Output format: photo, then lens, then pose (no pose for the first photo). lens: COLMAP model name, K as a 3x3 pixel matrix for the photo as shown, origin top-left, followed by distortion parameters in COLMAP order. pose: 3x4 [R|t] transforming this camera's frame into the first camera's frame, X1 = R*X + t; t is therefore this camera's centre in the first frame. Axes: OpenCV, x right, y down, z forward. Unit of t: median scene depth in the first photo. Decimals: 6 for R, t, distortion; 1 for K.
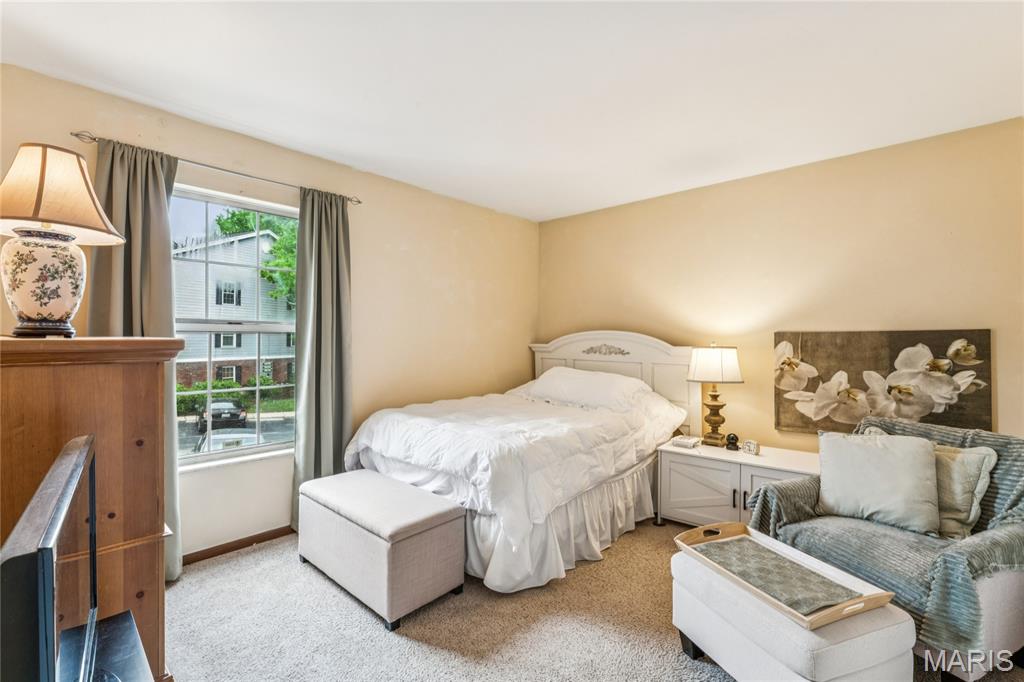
lens RADIAL K [[448.3, 0, 511.9], [0, 448.3, 341.6], [0, 0, 1]] dist [-0.004348, 0.000816]
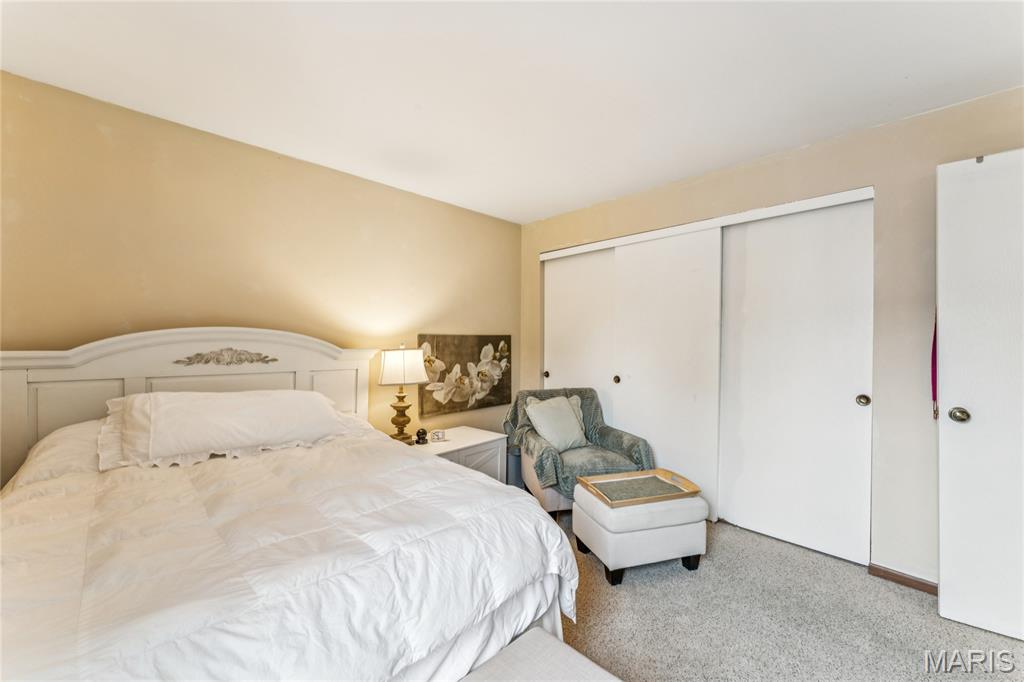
lens RADIAL K [[402.6, 0, 511.9], [0, 402.6, 340.5], [0, 0, 1]] dist [-0.000731, -0.000023]
pose [[0.046653, -0.006922, 0.998887, -0.466158], [-0.003631, 0.999968, 0.007099, -0.014487], [-0.998905, -0.003958, 0.046626, 0.757130]]
